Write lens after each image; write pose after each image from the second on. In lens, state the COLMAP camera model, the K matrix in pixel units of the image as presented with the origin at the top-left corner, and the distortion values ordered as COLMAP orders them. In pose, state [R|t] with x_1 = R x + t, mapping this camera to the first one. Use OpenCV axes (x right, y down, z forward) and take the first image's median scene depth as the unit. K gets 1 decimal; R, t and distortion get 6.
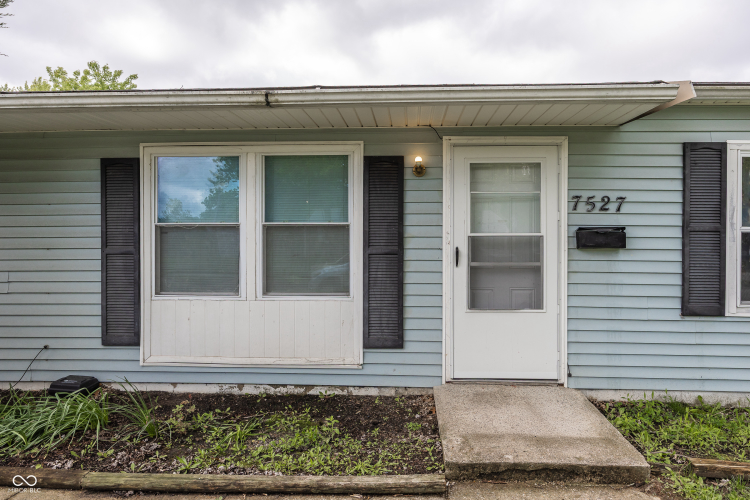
lens RADIAL K [[458.0, 0, 373.2], [0, 458.0, 245.5], [0, 0, 1]] dist [-0.004412, 0.000874]
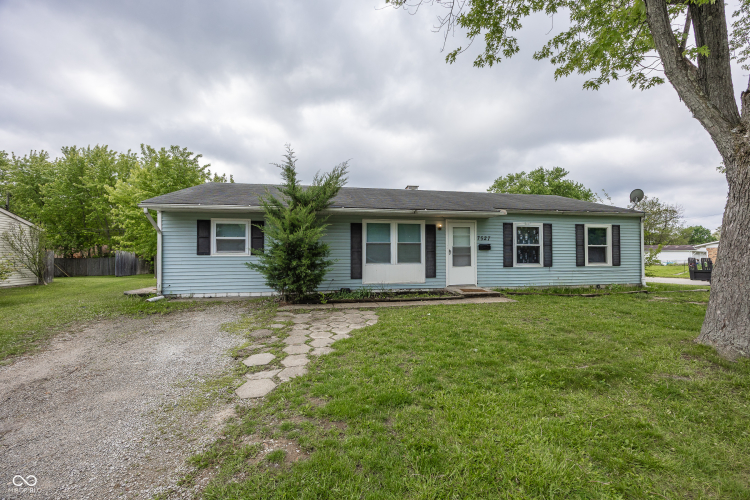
lens RADIAL K [[328.7, 0, 376.6], [0, 328.7, 252.9], [0, 0, 1]] dist [-0.000976, -0.000006]
pose [[0.971215, 0.000000, 0.238206, -1.011170], [0.005282, 0.999754, -0.021536, 0.083489], [-0.238147, 0.022174, 0.970976, -1.421024]]
